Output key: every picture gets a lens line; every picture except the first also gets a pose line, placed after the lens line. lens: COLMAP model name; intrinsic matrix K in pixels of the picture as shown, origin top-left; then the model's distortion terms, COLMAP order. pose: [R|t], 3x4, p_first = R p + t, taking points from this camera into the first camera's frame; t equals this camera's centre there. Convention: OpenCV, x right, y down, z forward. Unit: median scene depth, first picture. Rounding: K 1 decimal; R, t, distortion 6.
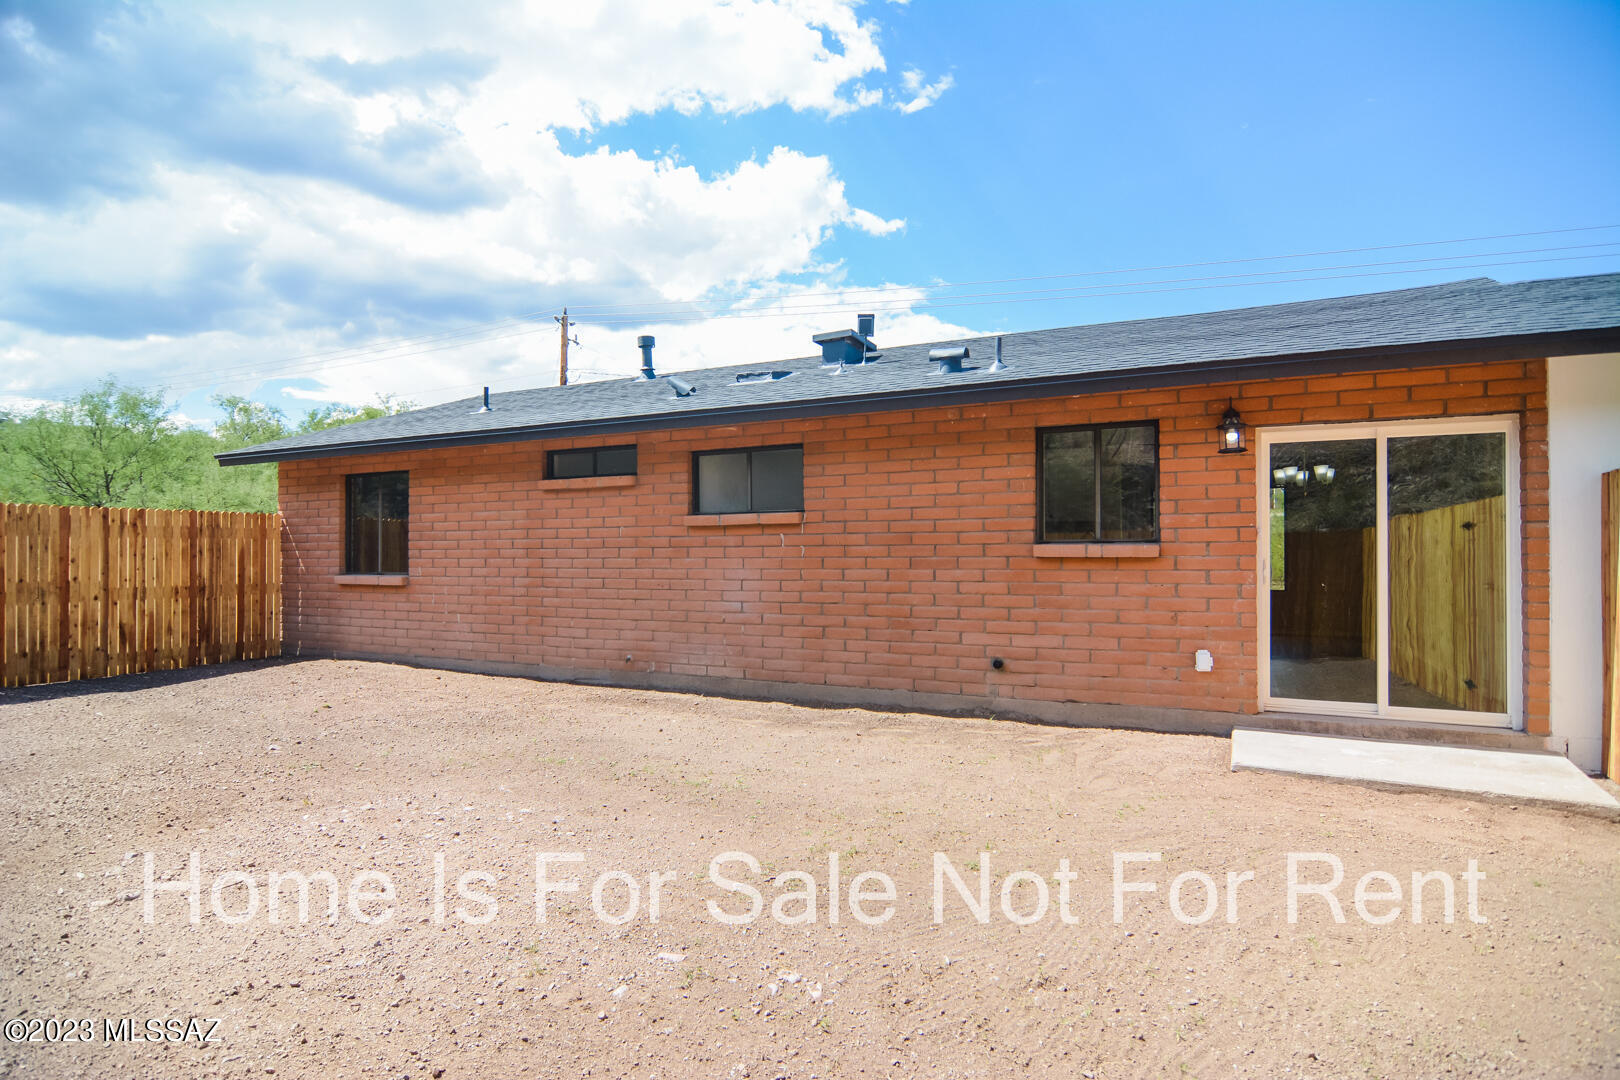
lens RADIAL K [[866.8, 0, 810.4], [0, 866.8, 547.5], [0, 0, 1]] dist [-0.011738, -0.006467]
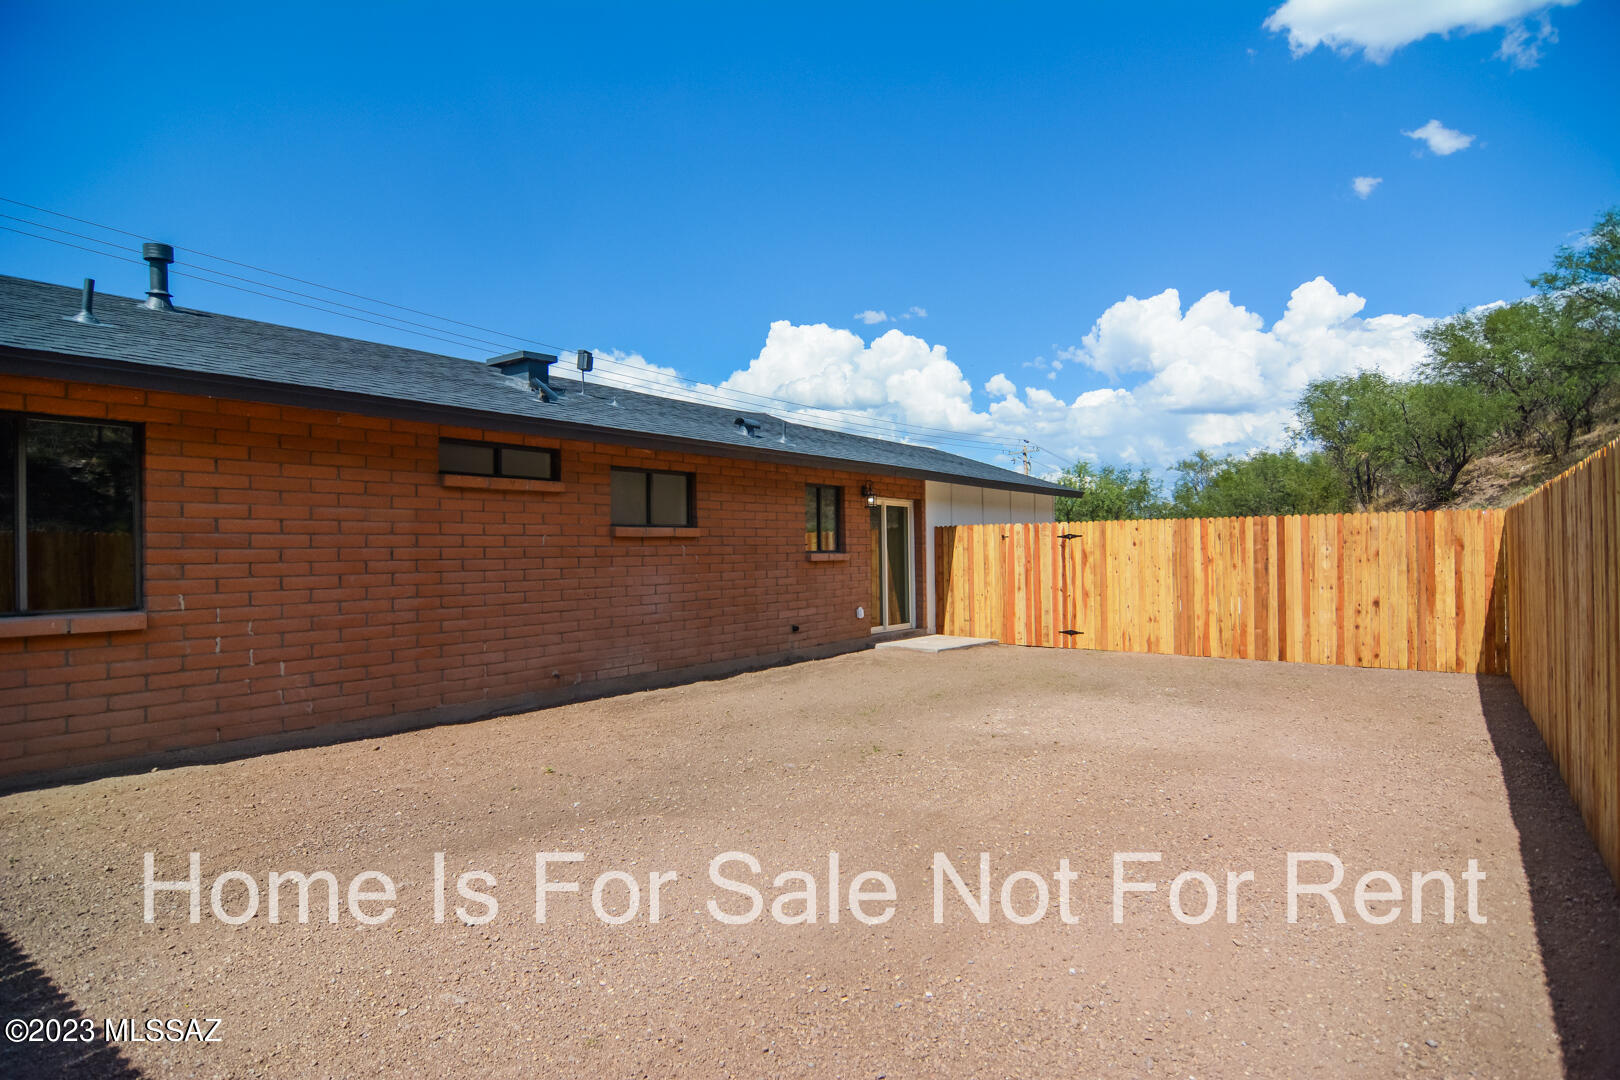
lens RADIAL K [[866.8, 0, 810.4], [0, 866.8, 547.5], [0, 0, 1]] dist [-0.011738, -0.006467]
pose [[0.176415, 0.011106, 0.984253, -1.144014], [0.015451, 0.999782, -0.014051, 0.007060], [-0.984195, 0.017686, 0.176205, 0.581728]]
